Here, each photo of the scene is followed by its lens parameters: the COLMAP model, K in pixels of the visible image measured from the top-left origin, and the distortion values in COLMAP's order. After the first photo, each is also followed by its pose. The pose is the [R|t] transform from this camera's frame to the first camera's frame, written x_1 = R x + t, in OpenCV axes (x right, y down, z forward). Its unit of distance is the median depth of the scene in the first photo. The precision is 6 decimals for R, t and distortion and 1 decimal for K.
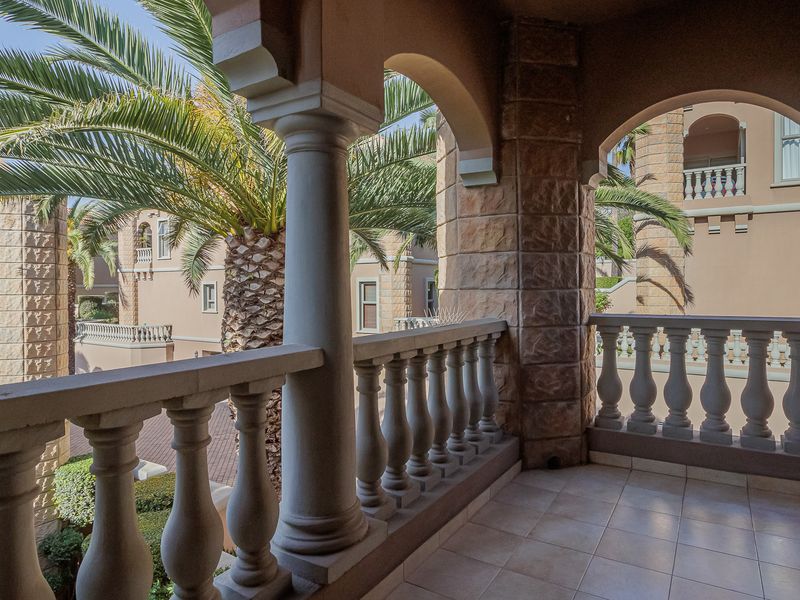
lens RADIAL K [[505.2, 0, 401.1], [0, 505.2, 294.8], [0, 0, 1]] dist [0.002997, 0.013831]
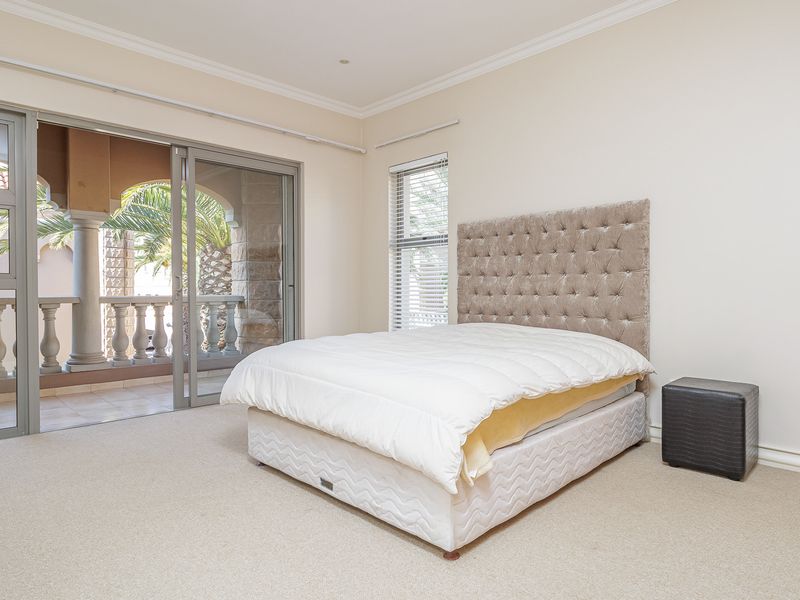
lens RADIAL K [[505.2, 0, 399.5], [0, 505.2, 299.3], [0, 0, 1]] dist [0.002997, 0.013831]
pose [[0.971078, 0.010646, -0.238526, 0.660526], [-0.009575, 0.999938, 0.005652, 0.024032], [0.238571, -0.003204, 0.971120, -0.399082]]
